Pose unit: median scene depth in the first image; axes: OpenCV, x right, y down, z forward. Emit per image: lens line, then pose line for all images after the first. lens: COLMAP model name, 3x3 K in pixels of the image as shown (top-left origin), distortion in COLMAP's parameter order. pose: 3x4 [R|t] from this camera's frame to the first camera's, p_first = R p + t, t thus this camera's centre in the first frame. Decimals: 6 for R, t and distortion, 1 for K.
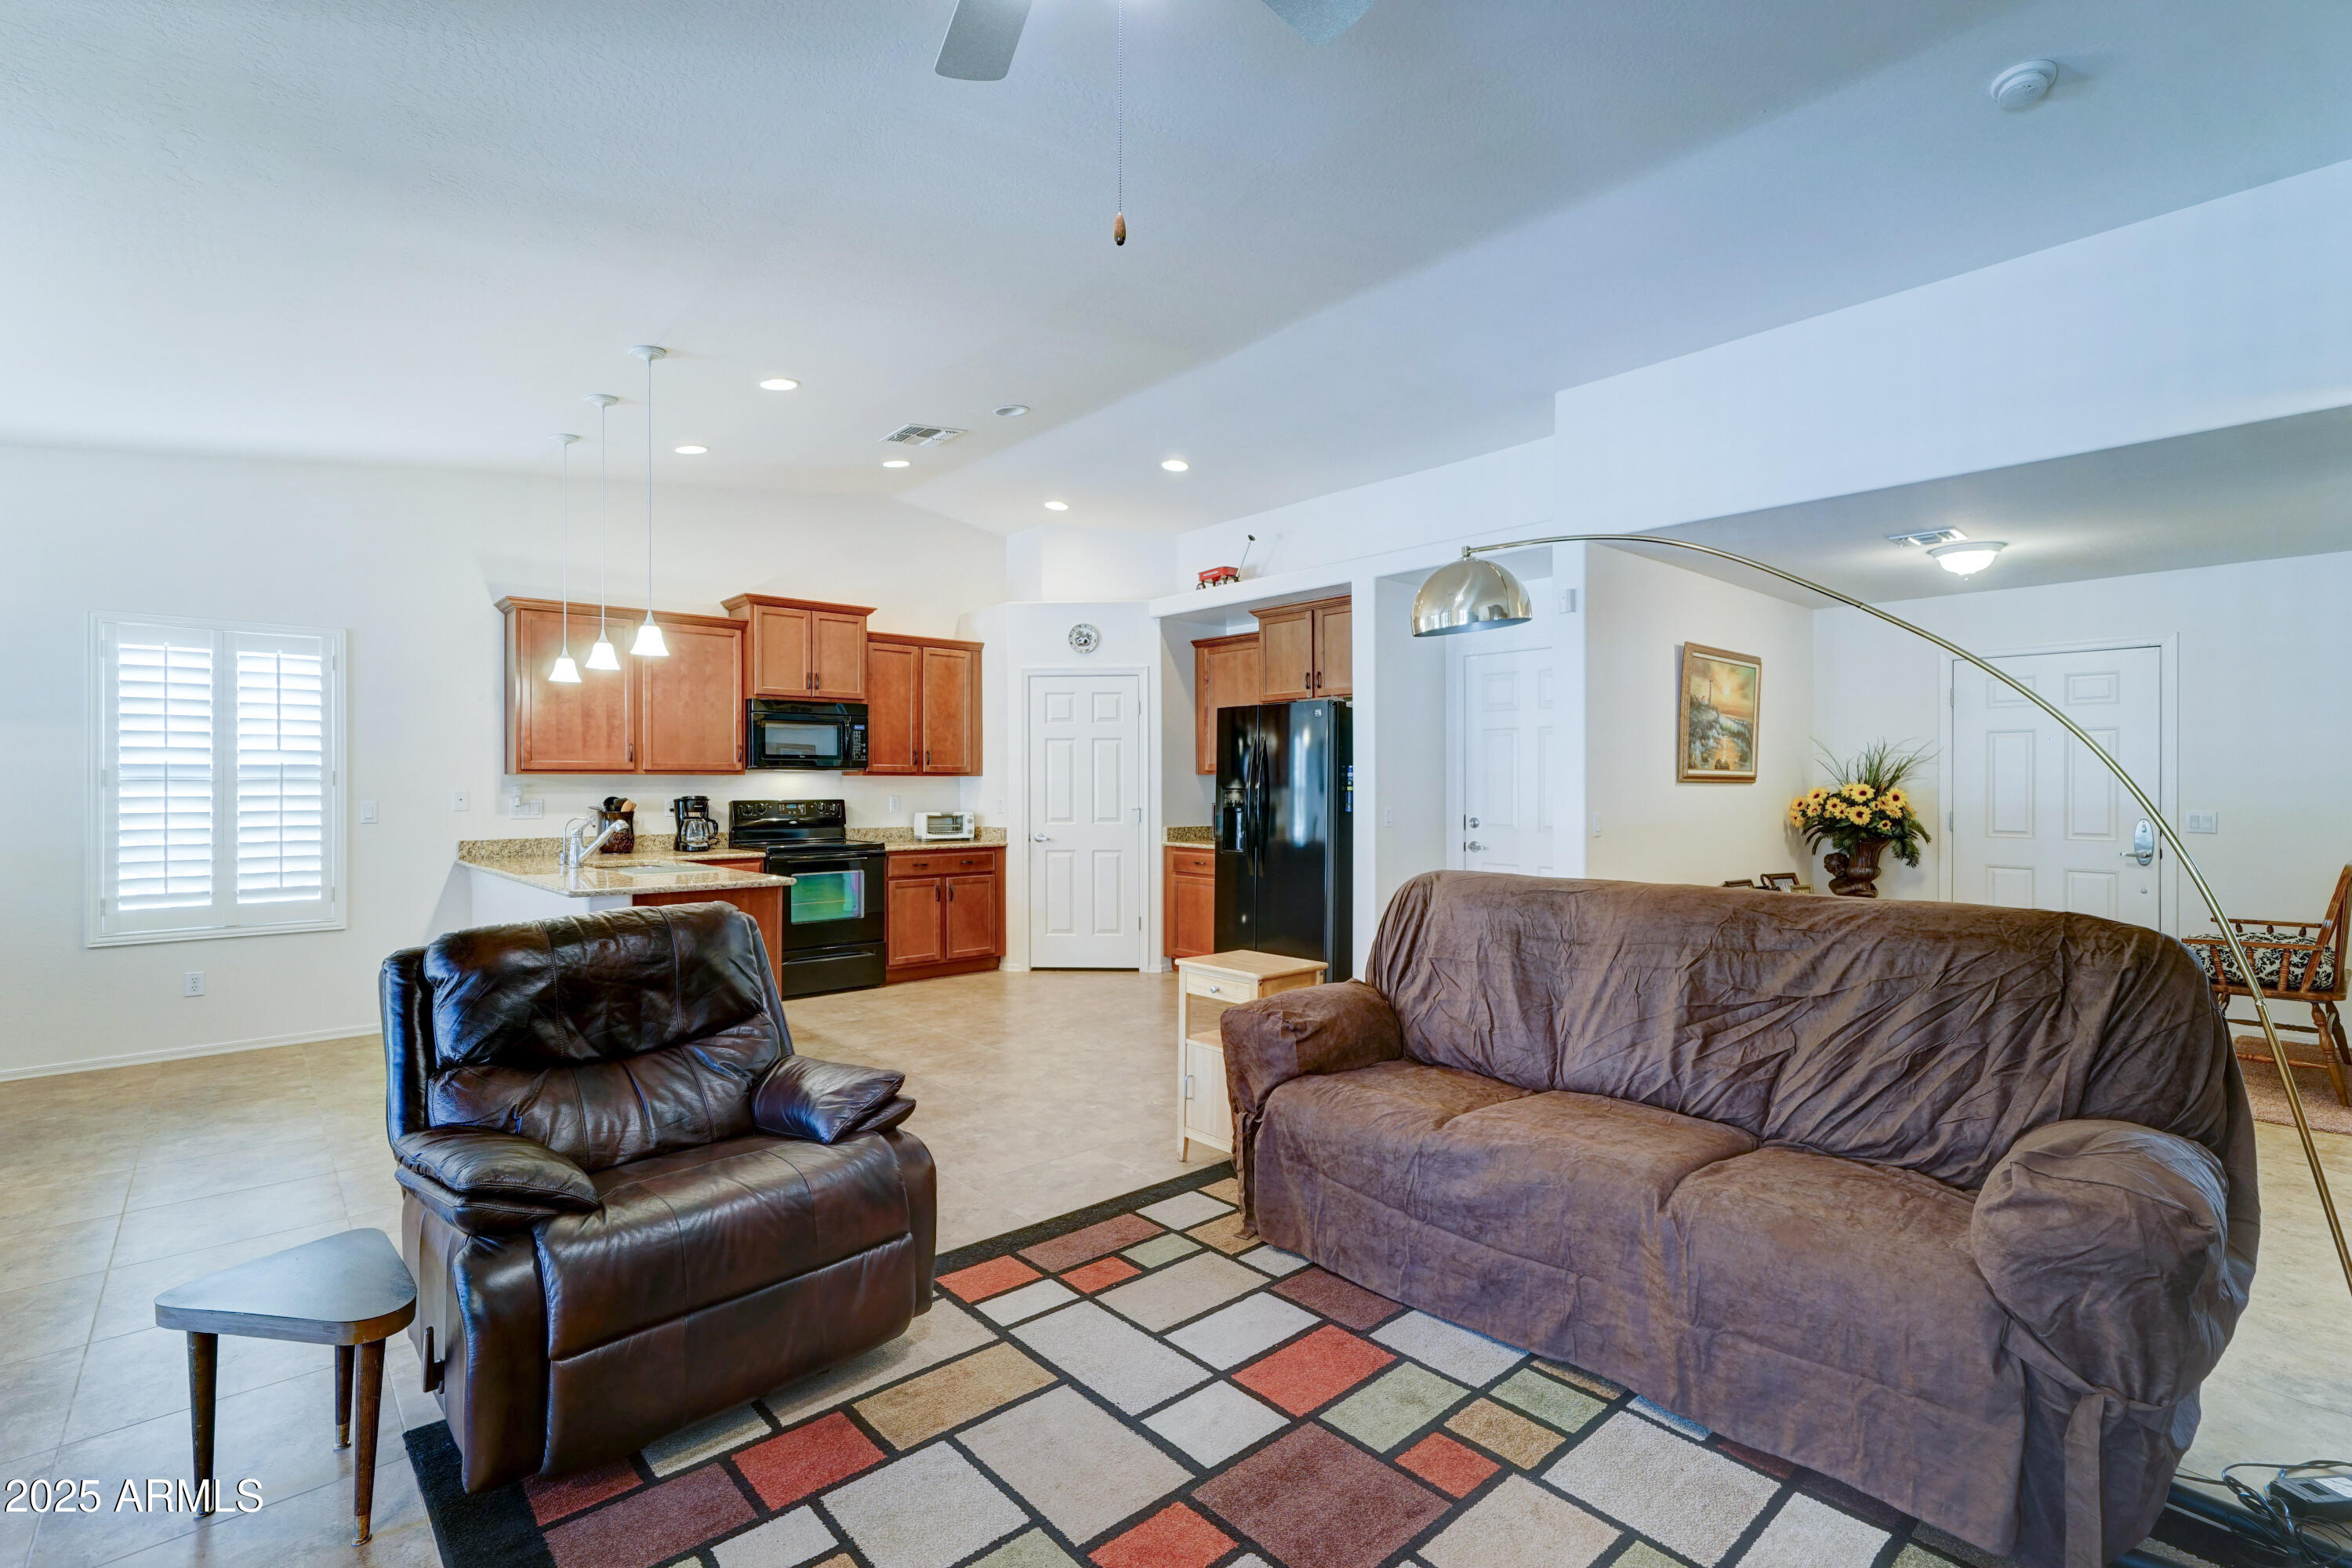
lens RADIAL K [[1068.5, 0, 1175.0], [0, 1068.5, 784.6], [0, 0, 1]] dist [-0.000580, -0.000069]
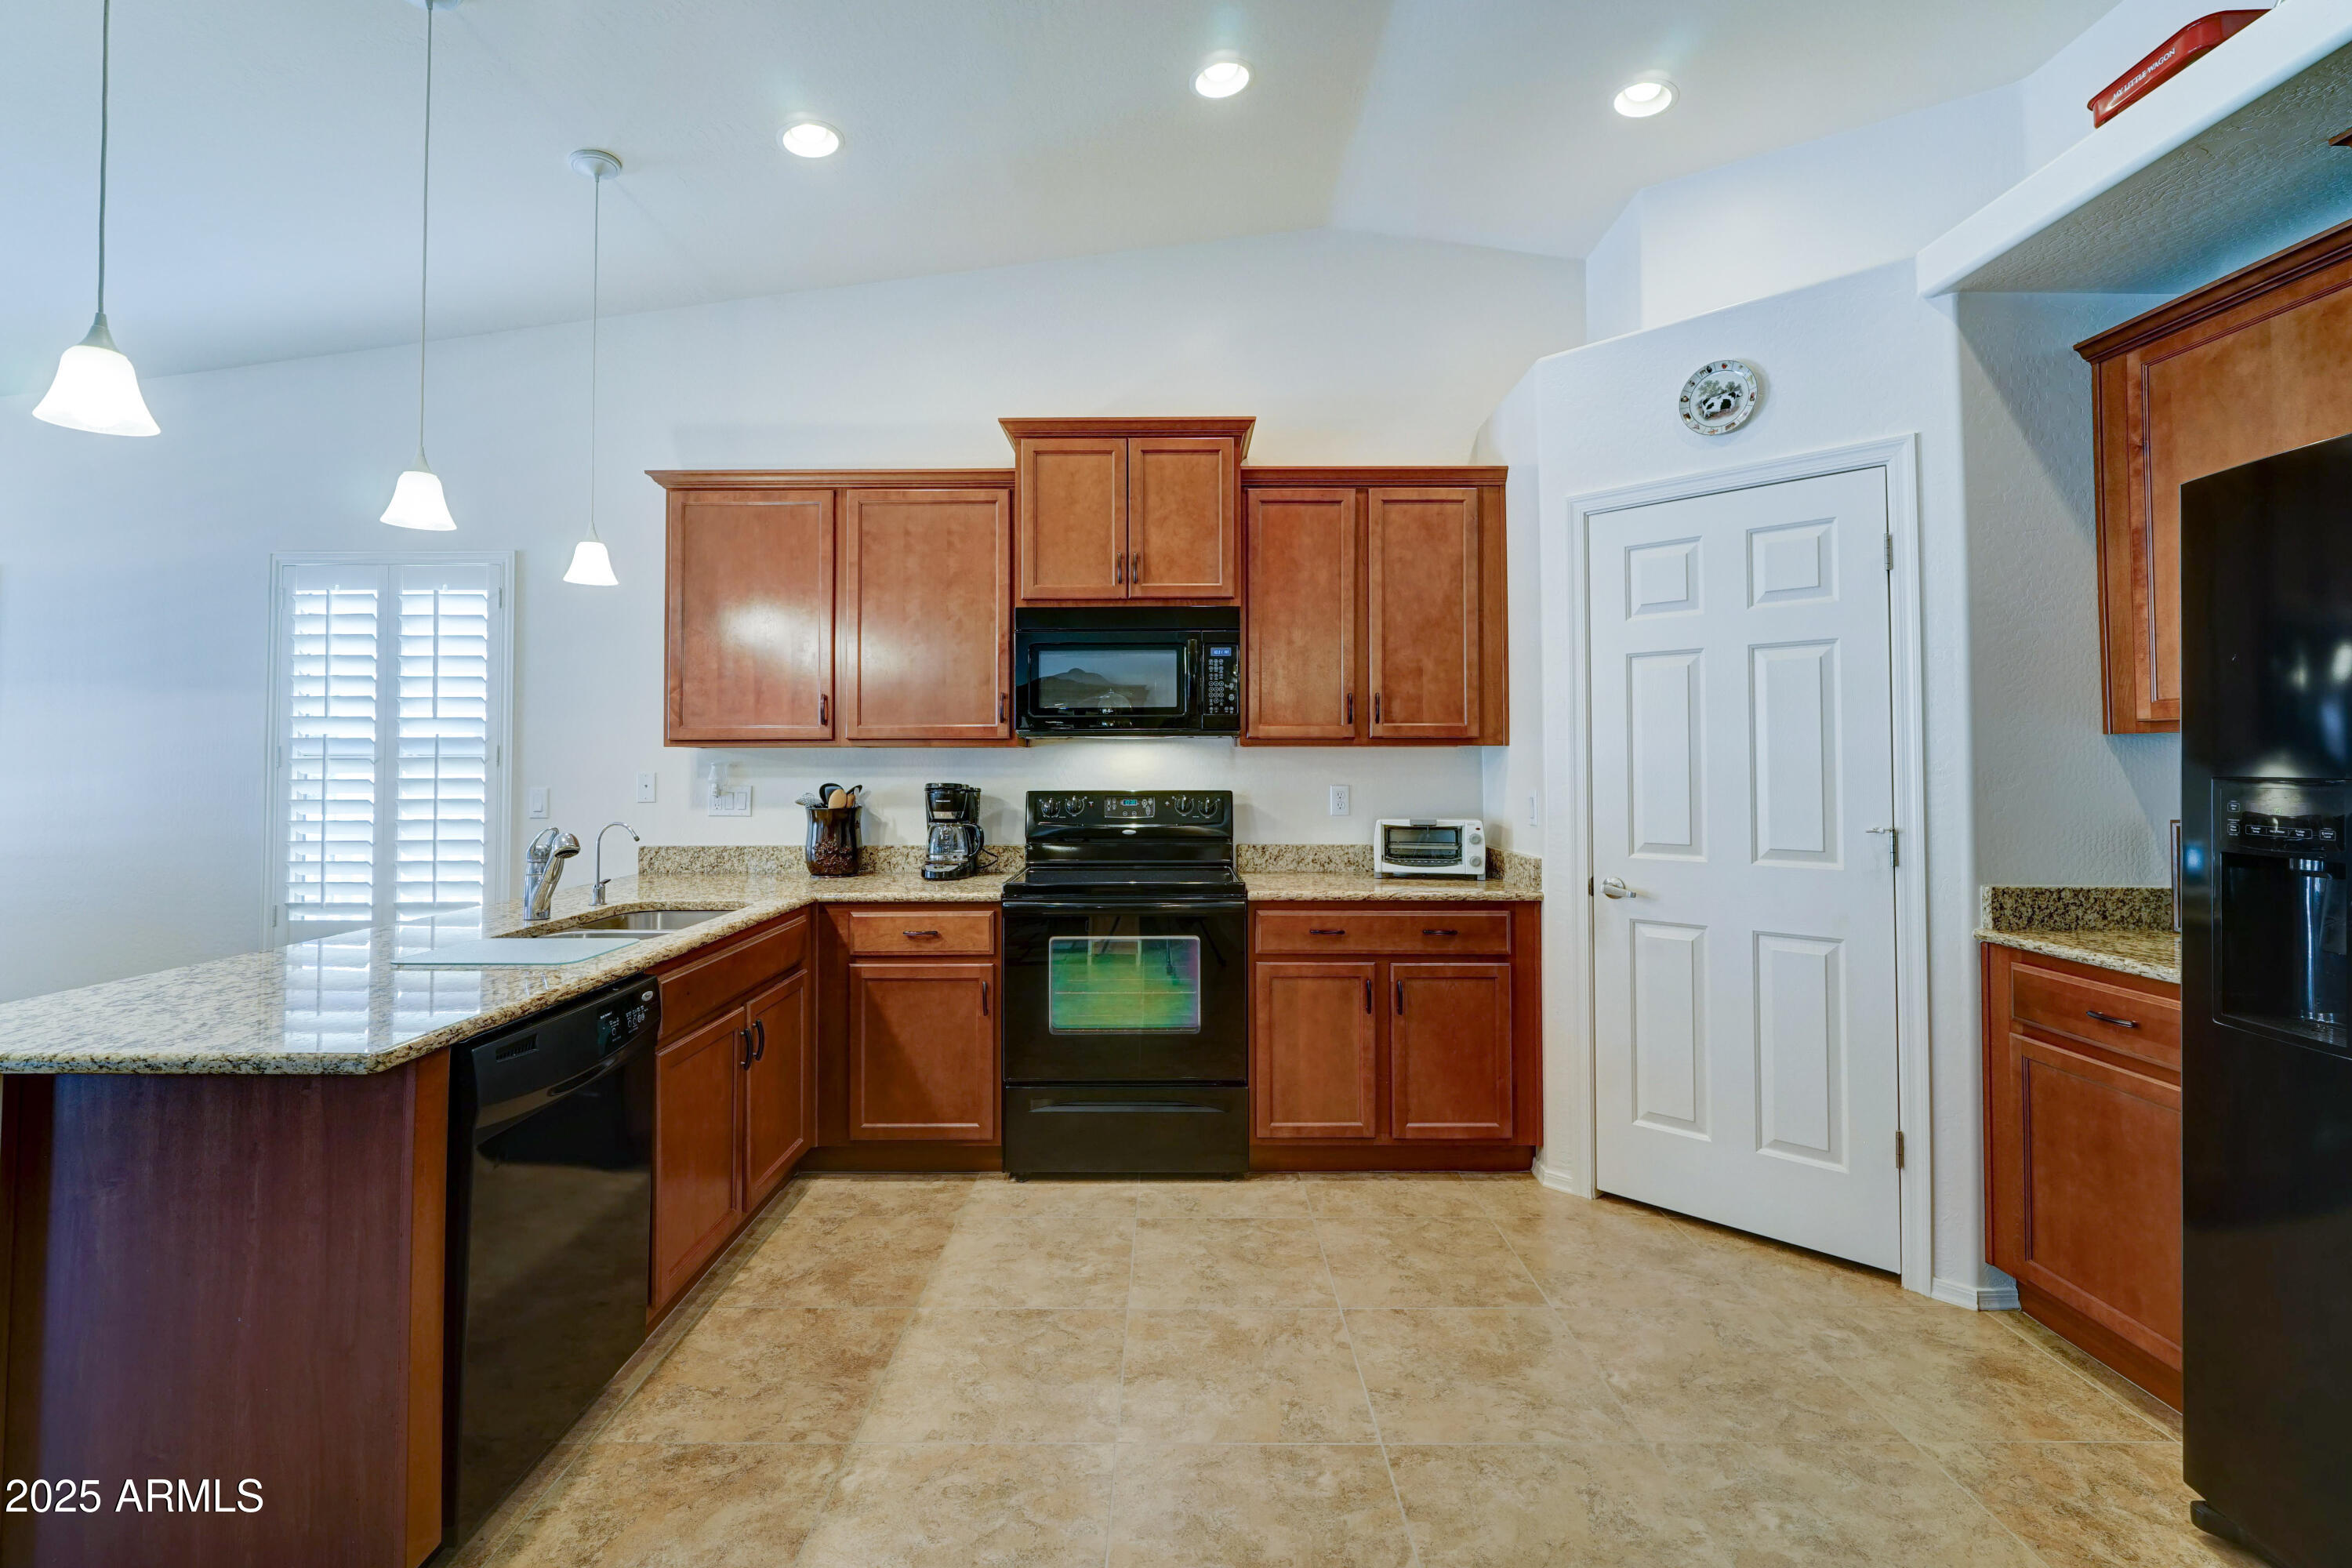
lens RADIAL K [[1063.6, 0, 1169.0], [0, 1063.6, 735.7], [0, 0, 1]] dist [0.000345, 0.000234]
pose [[0.738286, -0.015433, -0.674311, 0.029999], [0.001485, 0.999773, -0.021256, -0.002431], [0.674486, 0.014692, 0.738141, 0.593053]]
